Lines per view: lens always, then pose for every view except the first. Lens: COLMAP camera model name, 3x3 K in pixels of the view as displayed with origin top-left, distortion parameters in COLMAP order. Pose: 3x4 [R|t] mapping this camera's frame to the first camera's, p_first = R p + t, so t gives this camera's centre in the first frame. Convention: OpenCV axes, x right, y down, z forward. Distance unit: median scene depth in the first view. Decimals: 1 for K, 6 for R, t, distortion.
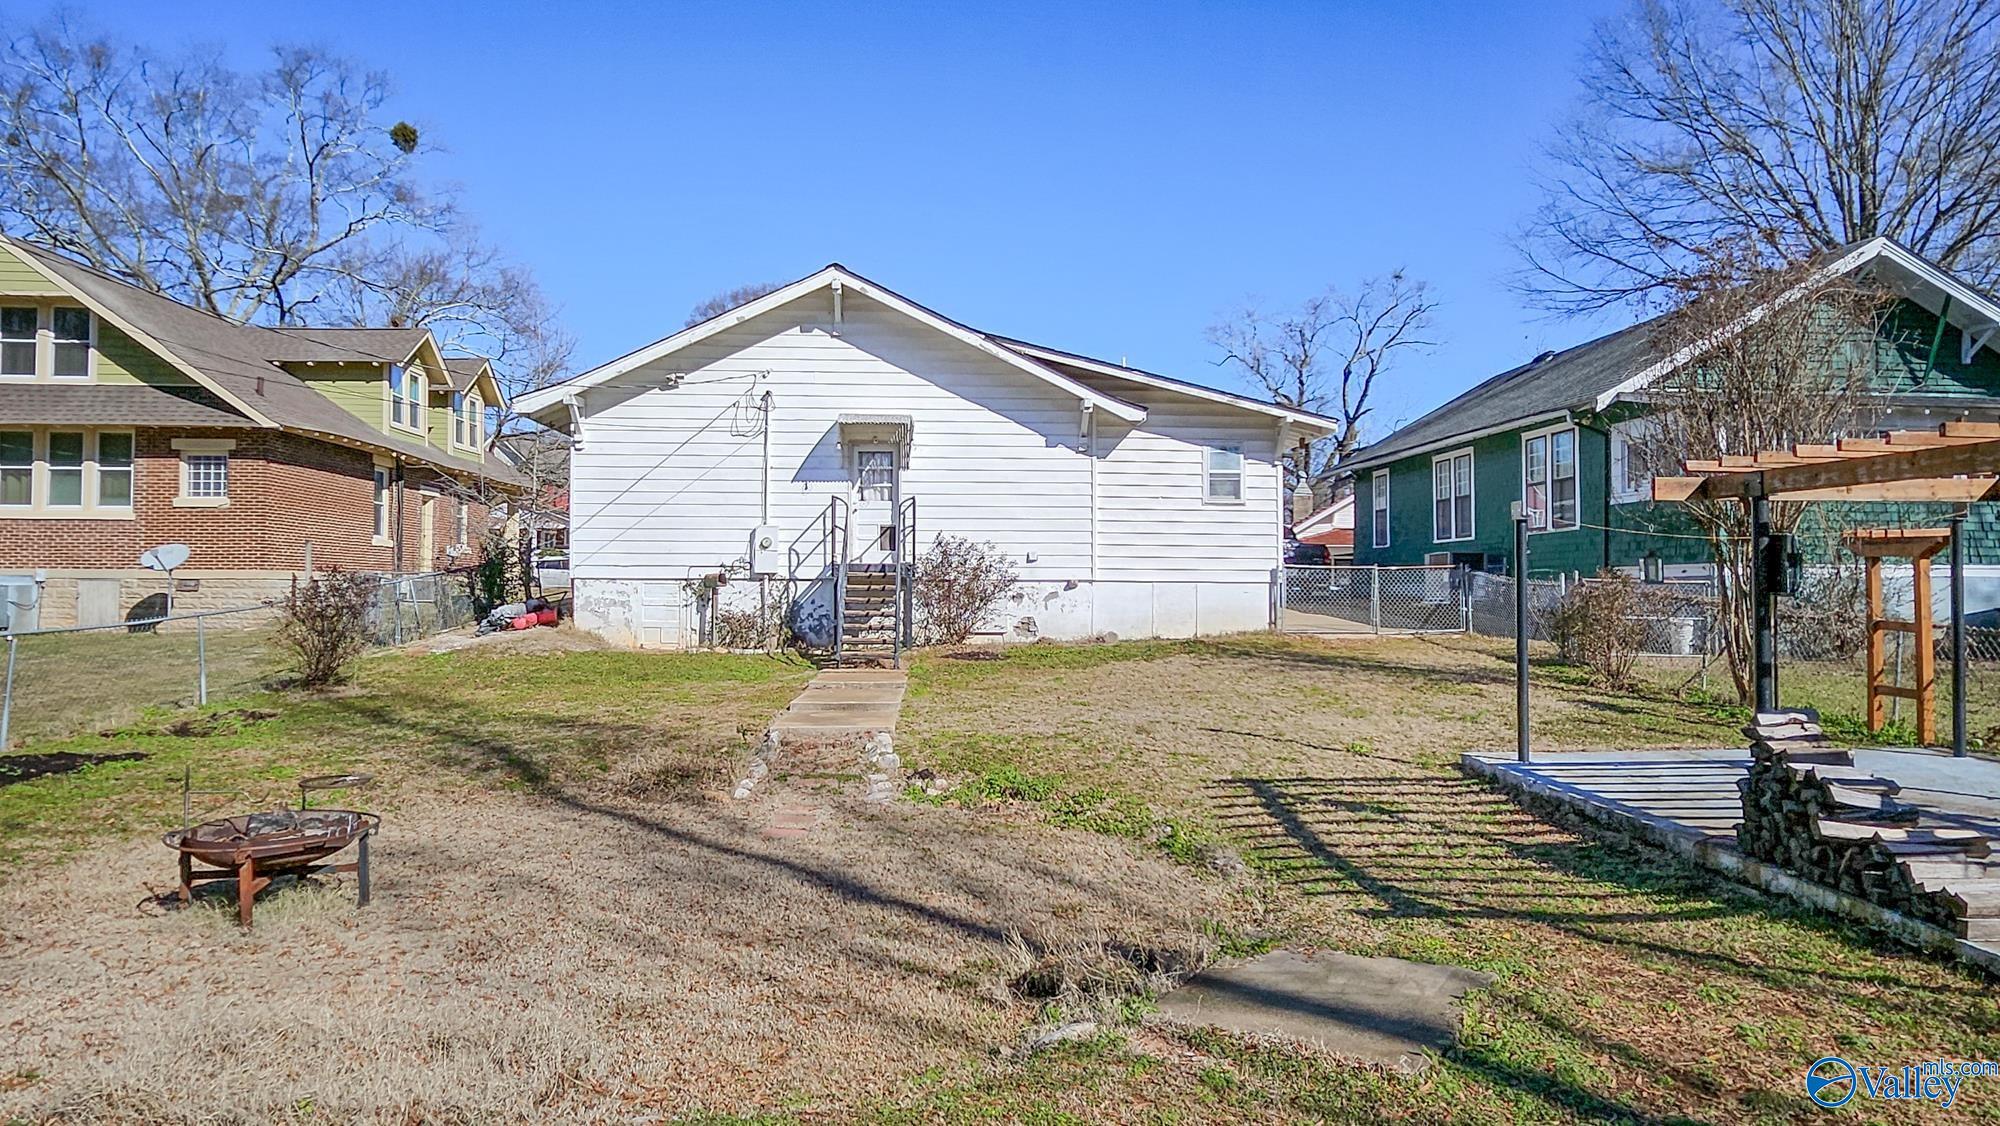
lens RADIAL K [[1220.1, 0, 1000.0], [0, 1220.1, 563.0], [0, 0, 1]] dist [-0.000304, -0.000153]
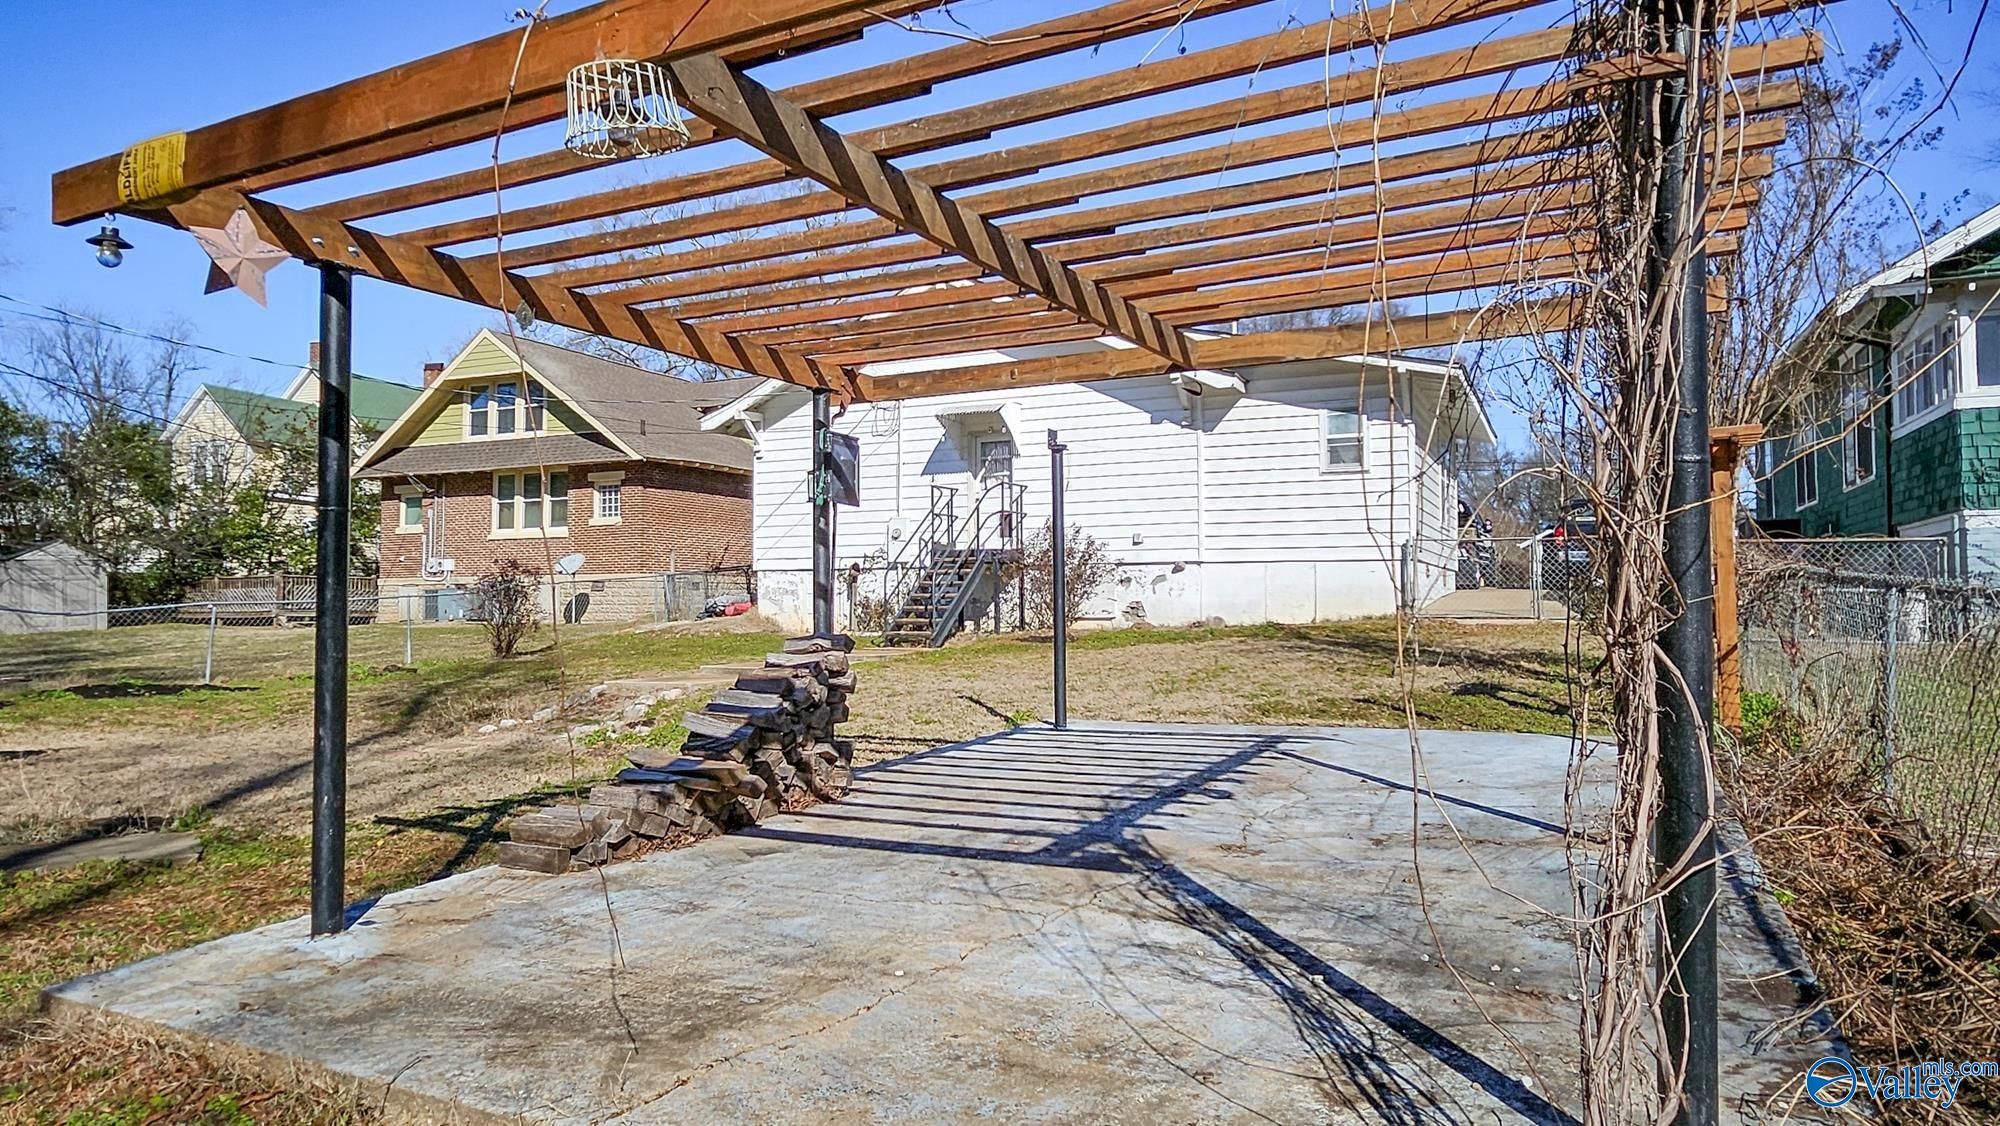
lens RADIAL K [[1220.1, 0, 1000.0], [0, 1220.1, 563.0], [0, 0, 1]] dist [-0.000304, -0.000153]
pose [[0.873566, -0.024524, -0.486088, 0.397610], [0.017927, 0.999673, -0.018218, 0.029442], [0.486376, 0.007201, 0.873720, 0.104999]]
